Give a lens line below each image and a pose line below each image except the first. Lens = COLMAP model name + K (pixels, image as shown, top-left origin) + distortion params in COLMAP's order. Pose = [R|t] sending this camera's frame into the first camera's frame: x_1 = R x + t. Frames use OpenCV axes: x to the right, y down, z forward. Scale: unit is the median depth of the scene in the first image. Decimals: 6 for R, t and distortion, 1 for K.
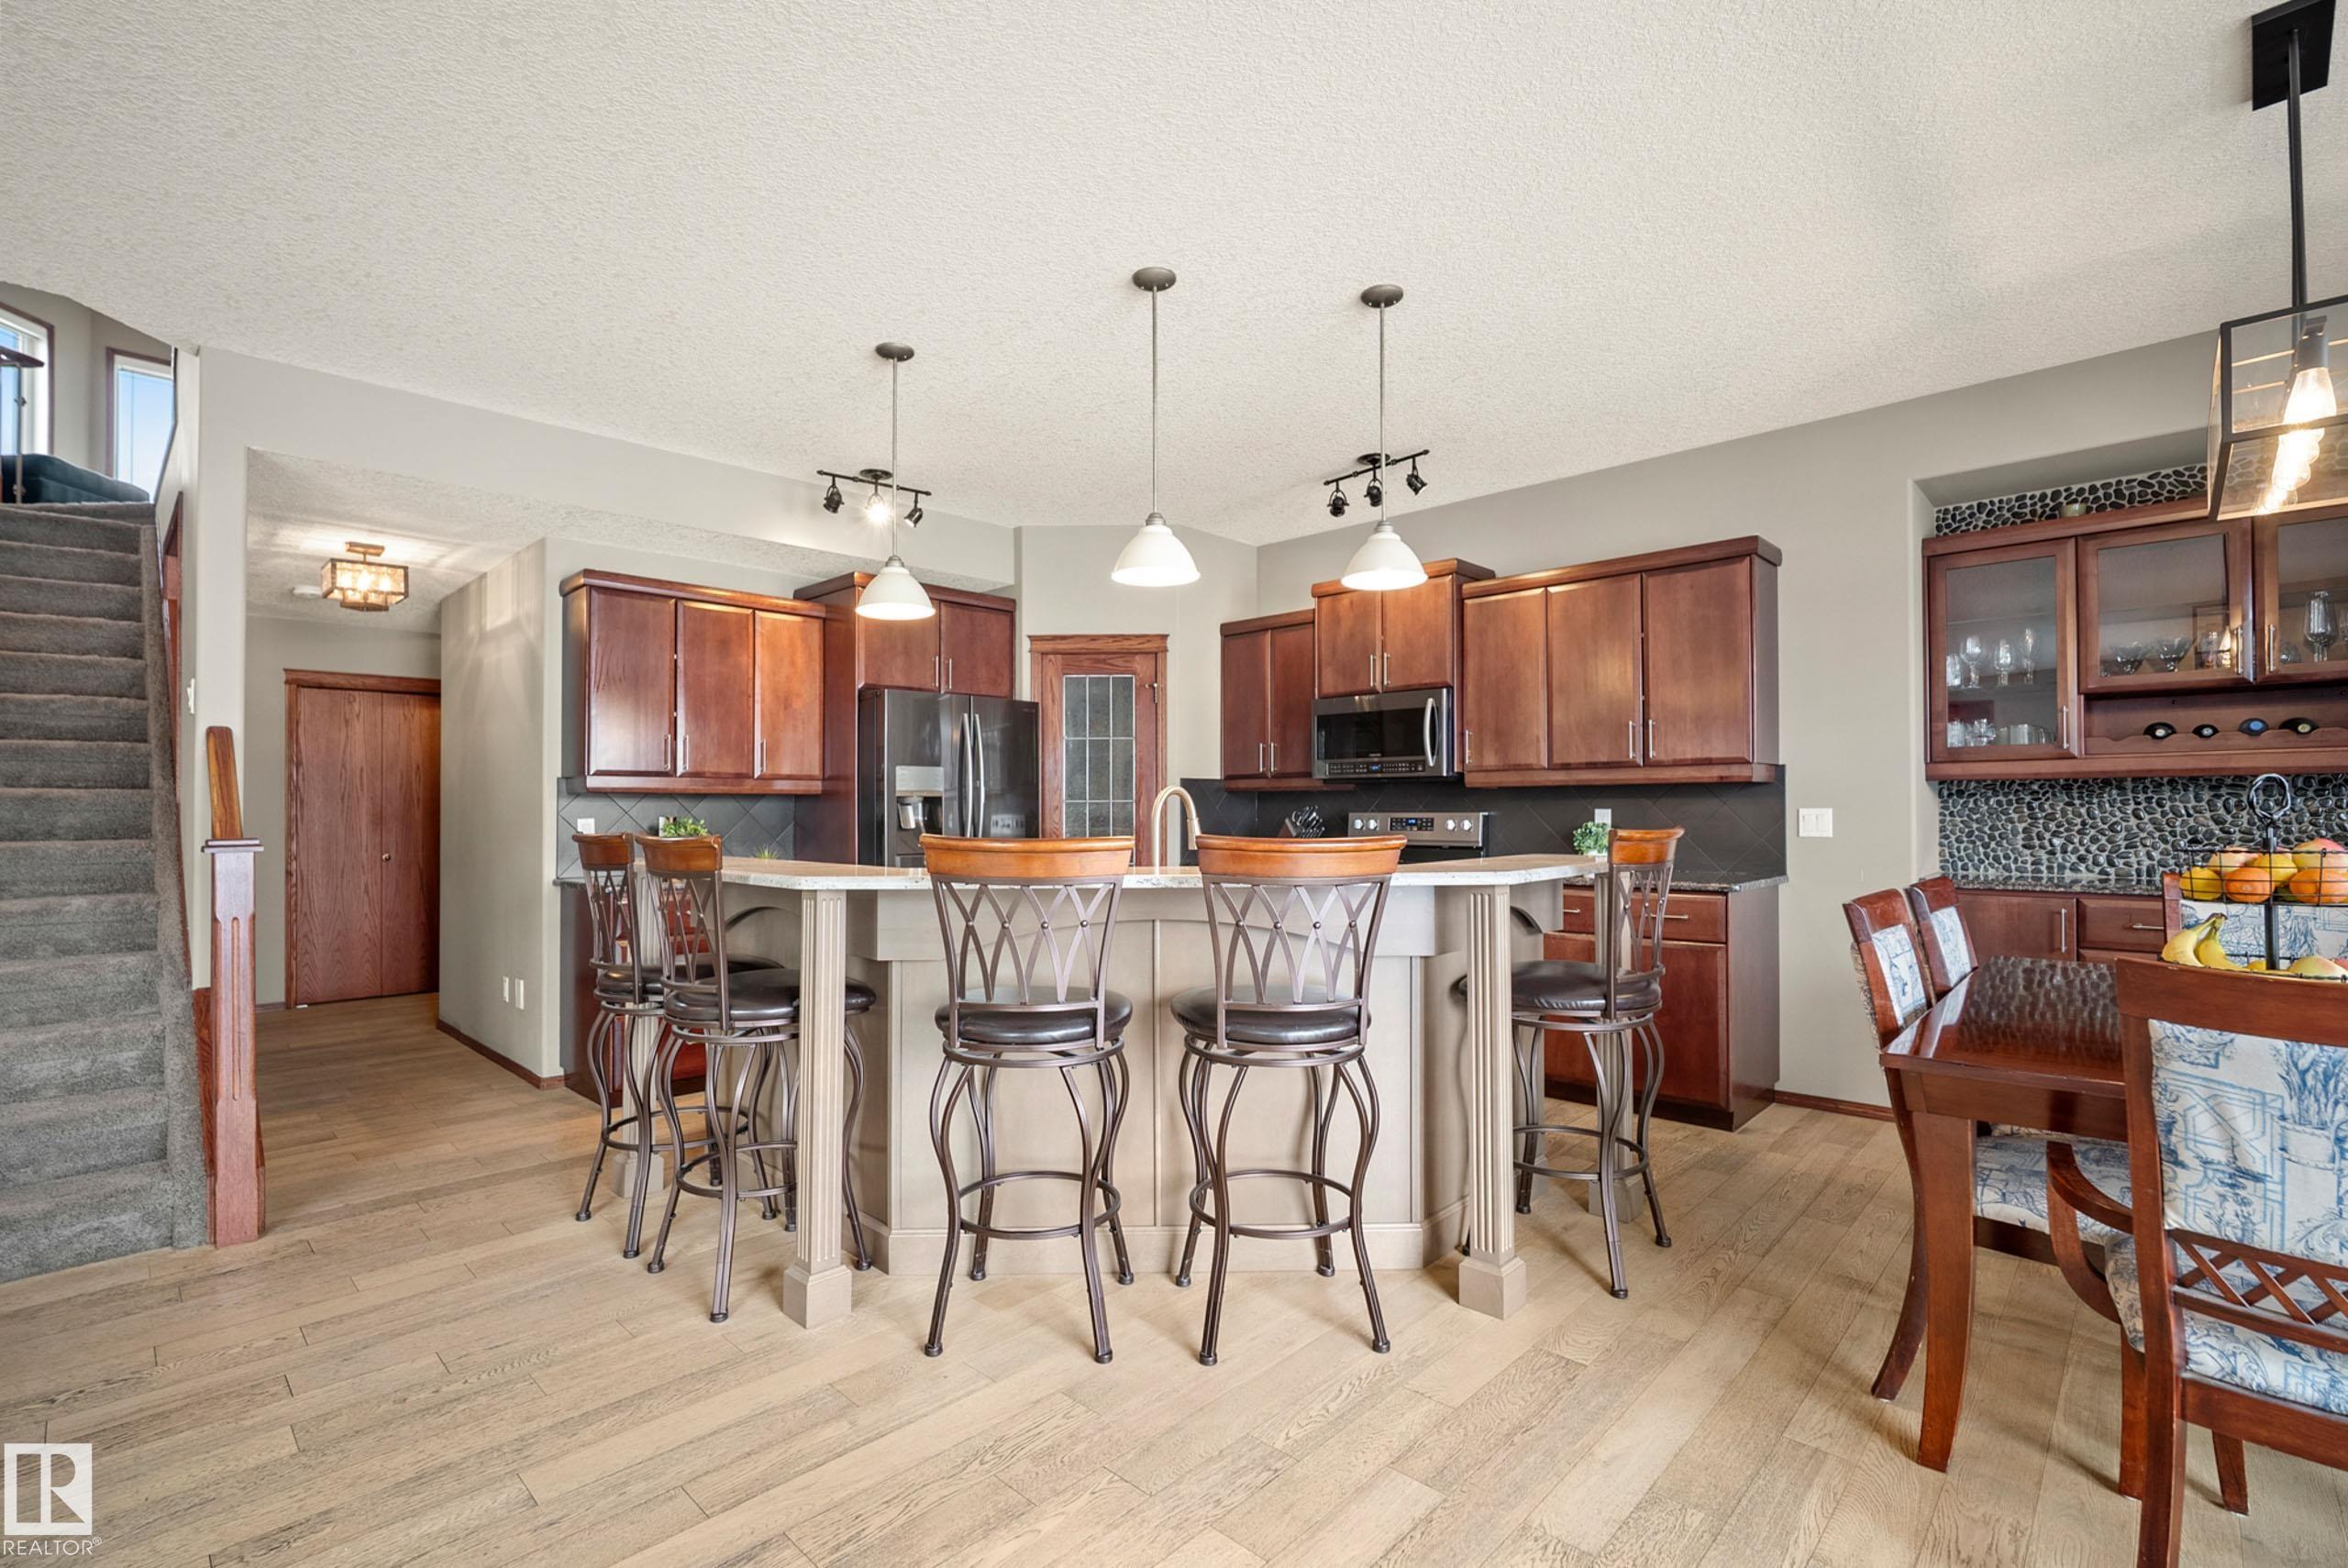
lens RADIAL K [[1052.1, 0, 1176.1], [0, 1052.1, 809.6], [0, 0, 1]] dist [-0.012108, 0.003949]
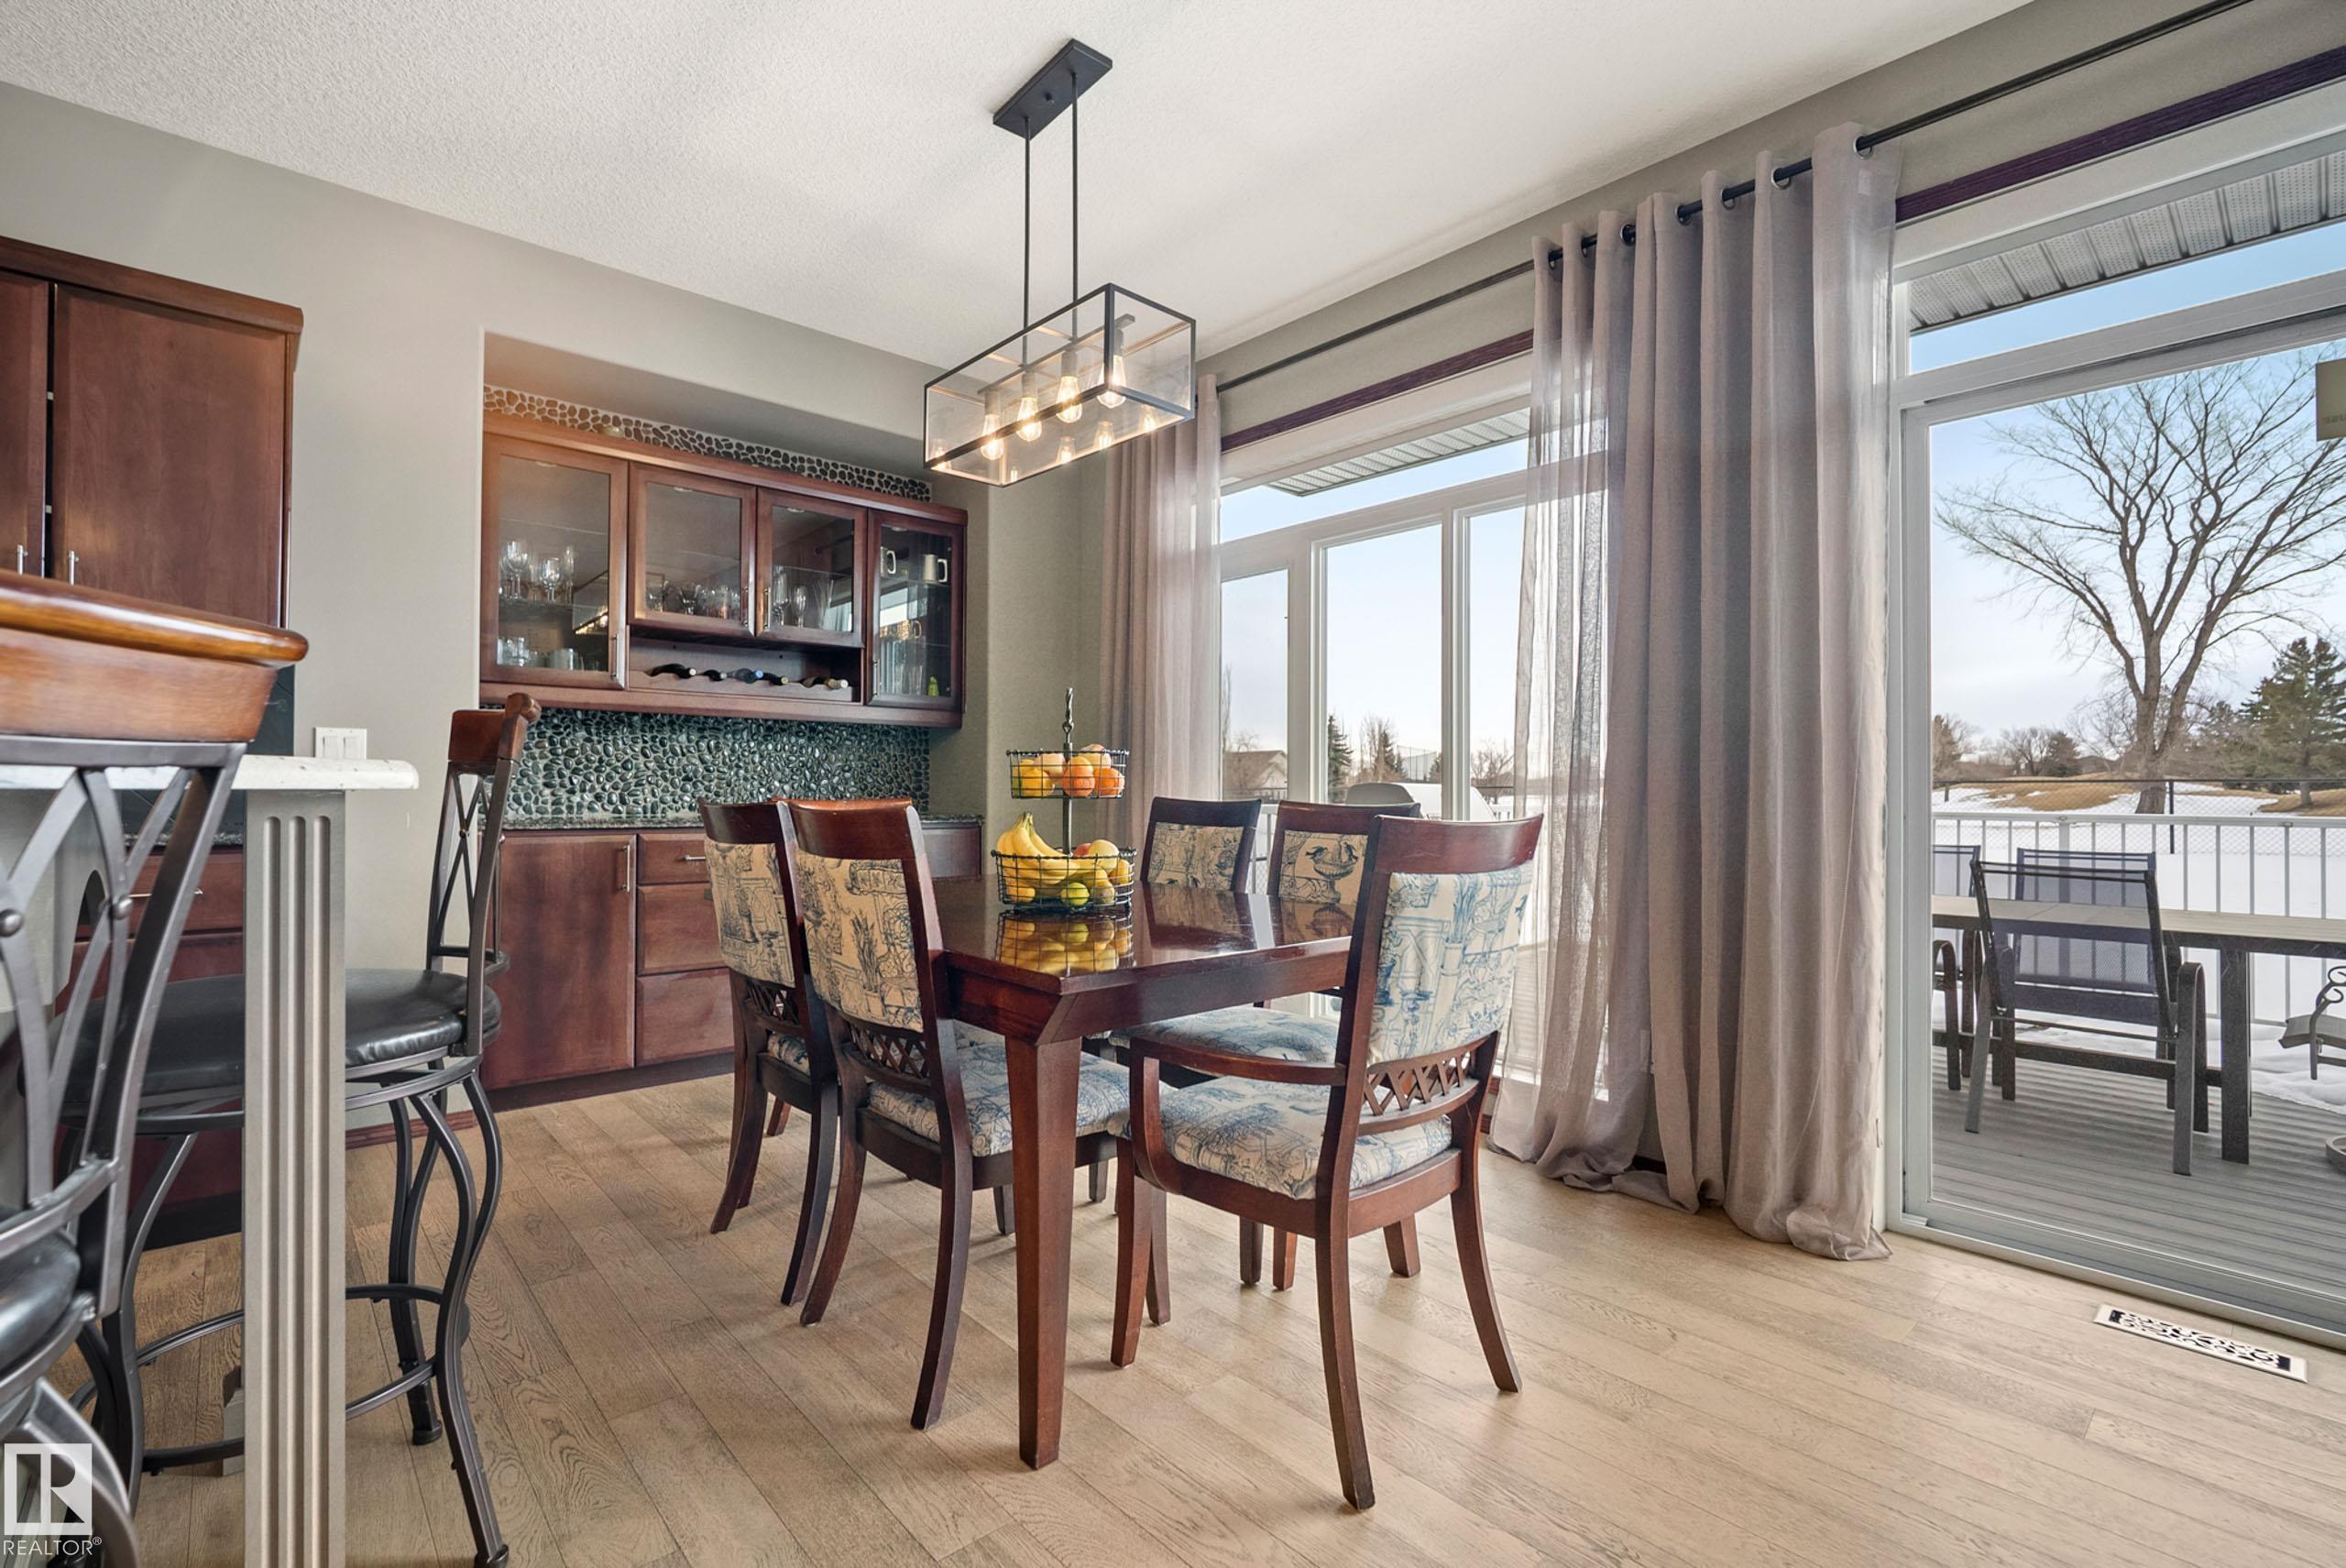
lens RADIAL K [[1051.4, 0, 1167.1], [0, 1051.4, 784.7], [0, 0, 1]] dist [-0.012108, 0.003949]
pose [[0.077019, 0.015012, 0.996917, -0.051580], [-0.008494, 0.999860, -0.014400, 0.040372], [-0.996993, -0.007359, 0.077136, 0.362549]]
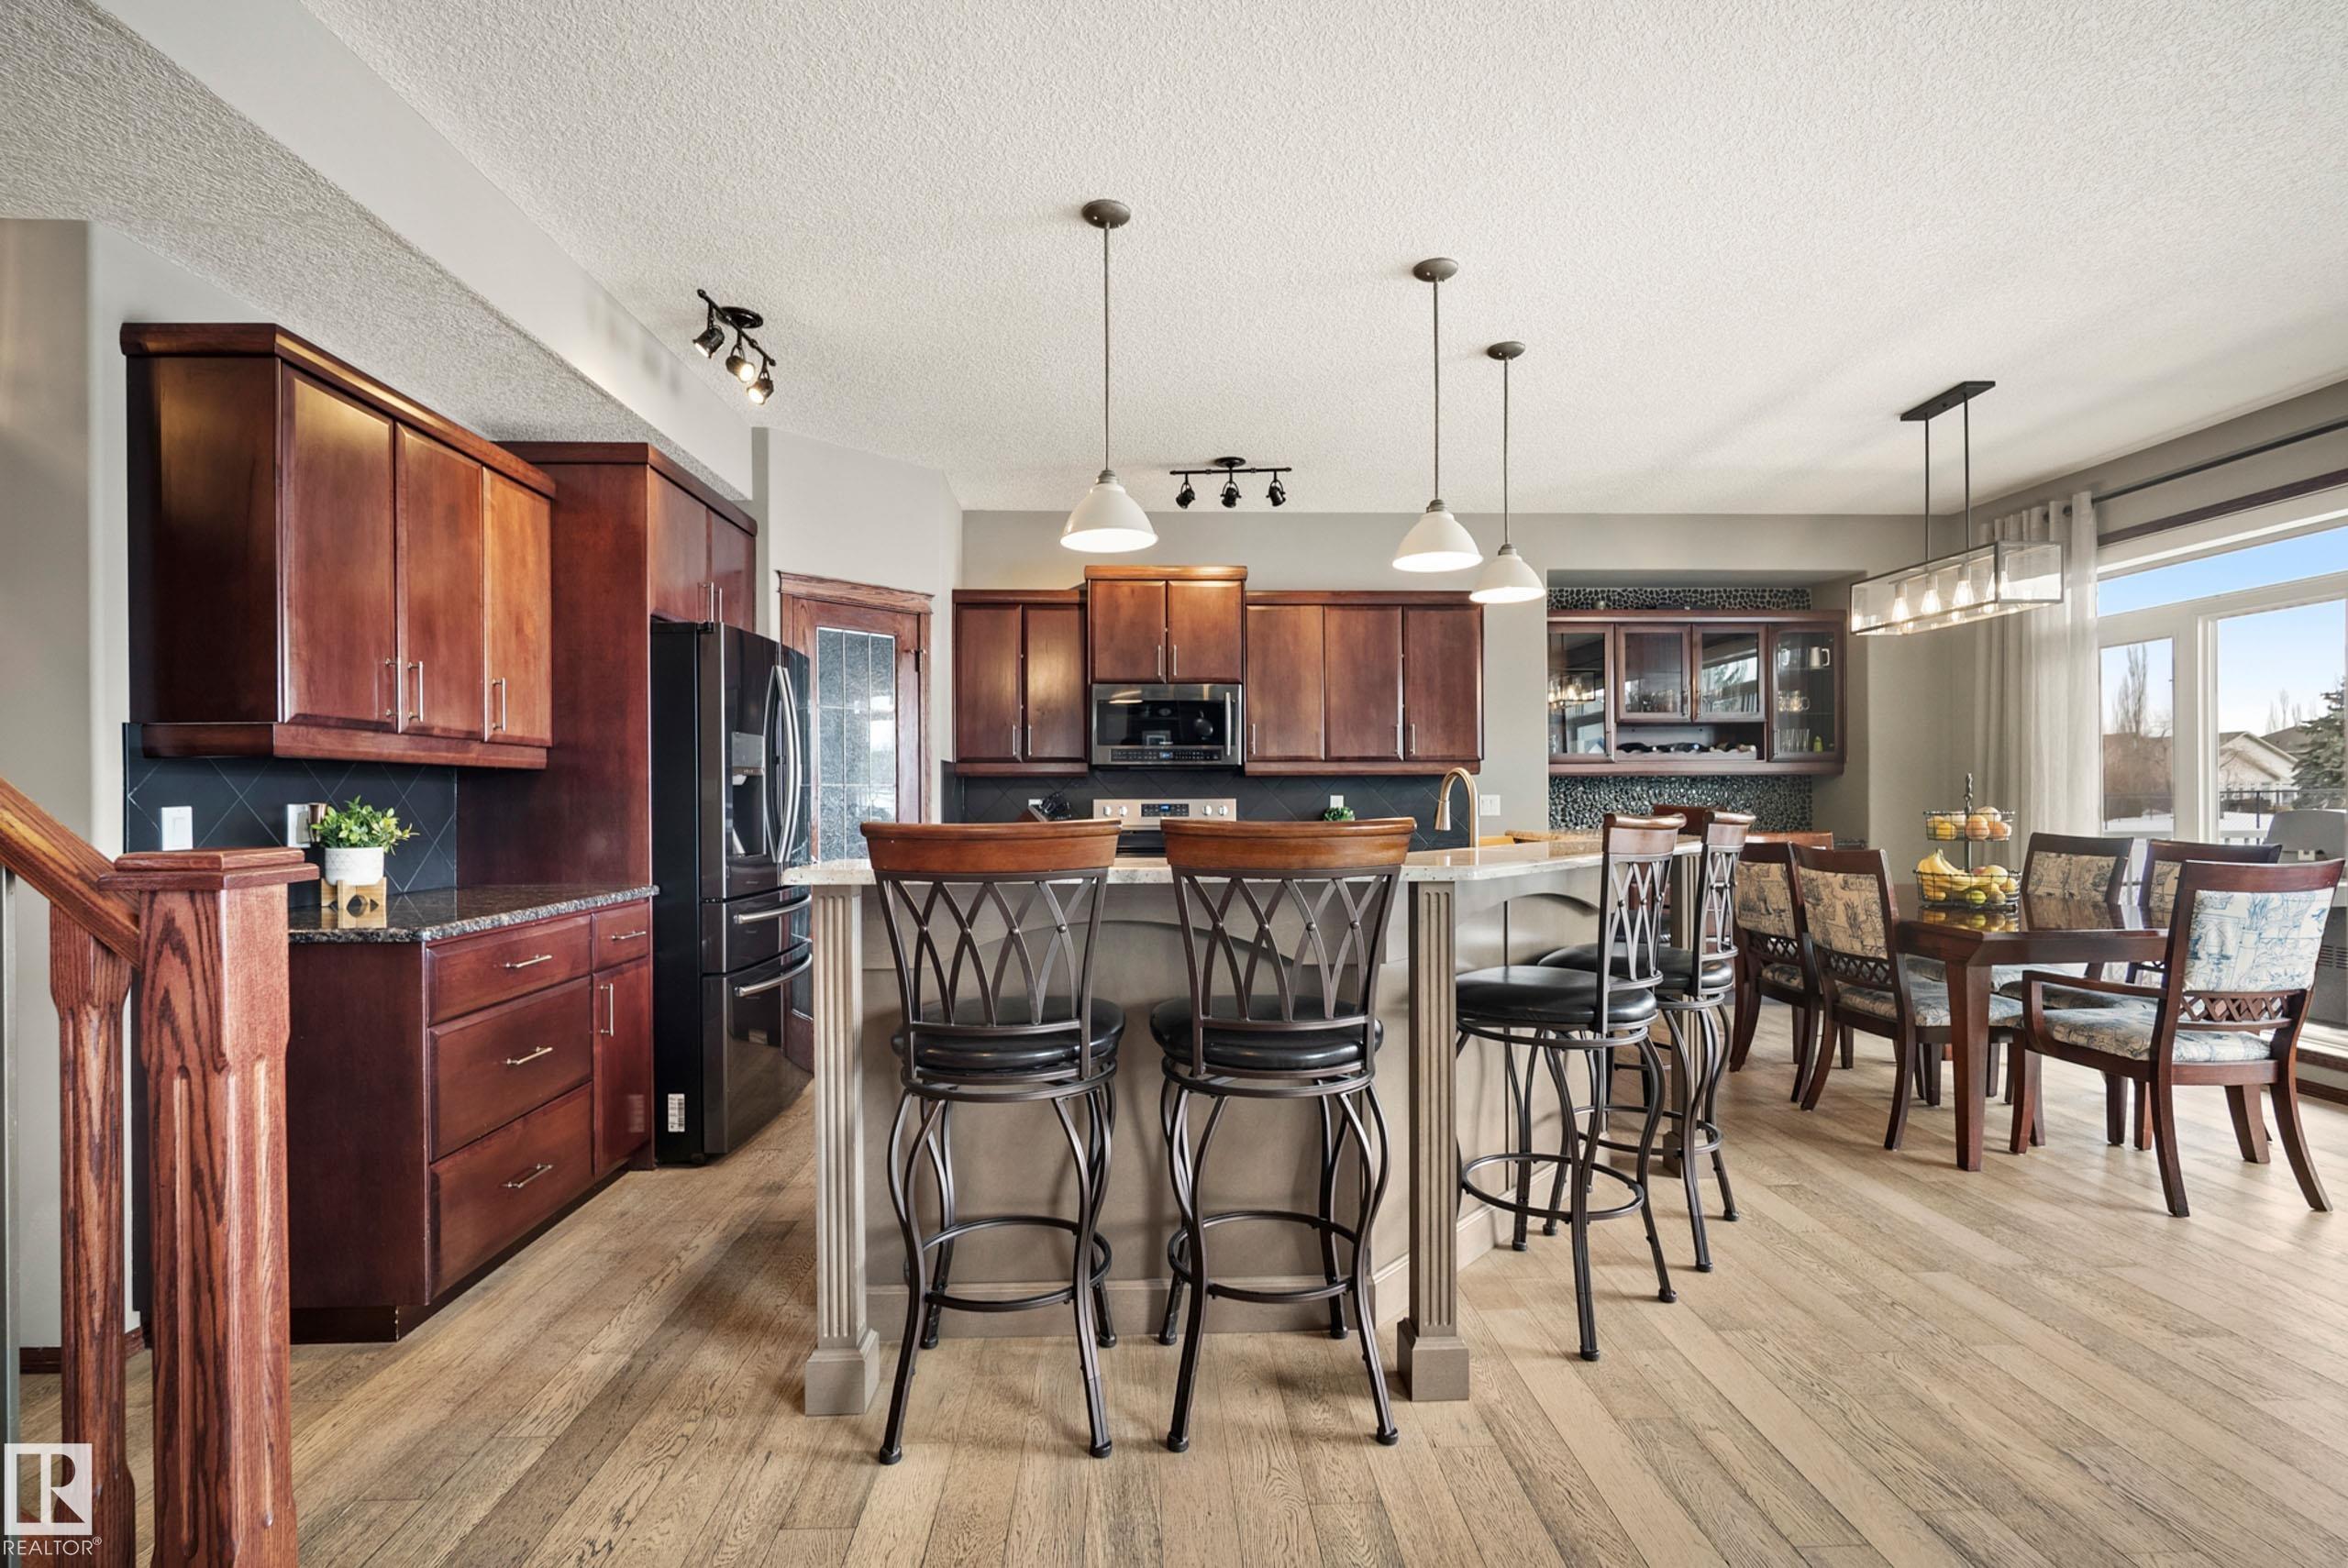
lens RADIAL K [[1052.1, 0, 1166.5], [0, 1052.1, 799.4], [0, 0, 1]] dist [-0.012108, 0.003949]
pose [[0.699231, 0.001295, 0.714894, -0.630096], [0.000766, 0.999996, -0.002561, 0.007516], [-0.714895, 0.002338, 0.699228, 0.319888]]
